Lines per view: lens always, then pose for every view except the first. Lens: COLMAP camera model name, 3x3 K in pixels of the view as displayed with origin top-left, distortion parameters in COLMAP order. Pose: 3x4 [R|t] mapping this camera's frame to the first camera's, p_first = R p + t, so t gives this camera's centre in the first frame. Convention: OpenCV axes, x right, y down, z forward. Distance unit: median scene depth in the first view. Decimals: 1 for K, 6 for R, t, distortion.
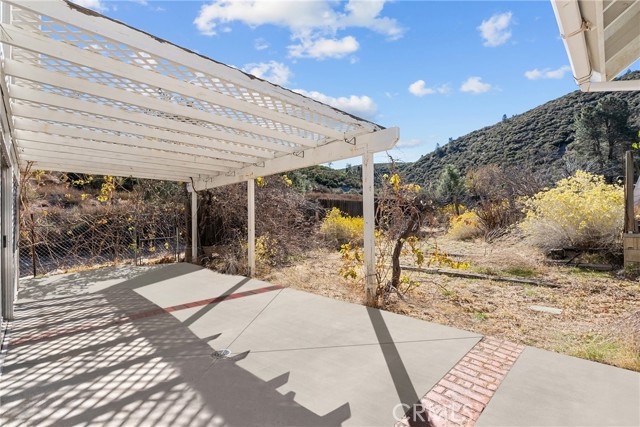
lens RADIAL K [[293.7, 0, 320.0], [0, 293.7, 215.1], [0, 0, 1]] dist [-0.002210, -0.000170]
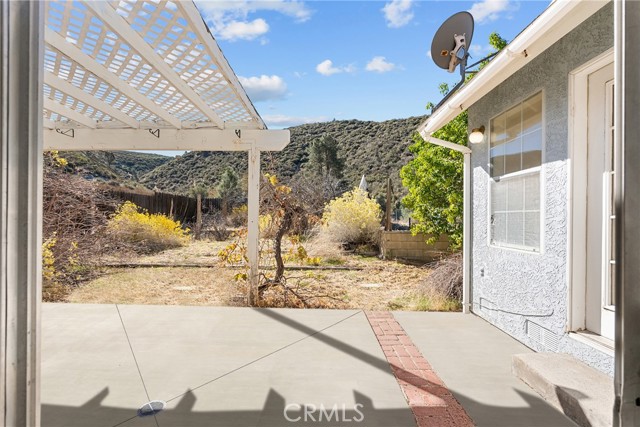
lens RADIAL K [[293.7, 0, 320.0], [0, 293.7, 215.1], [0, 0, 1]] dist [-0.002210, -0.000170]
pose [[0.718405, 0.031598, 0.694907, -0.235016], [-0.033924, 0.999371, -0.010371, 0.004884], [-0.694798, -0.016124, 0.719024, 0.101759]]
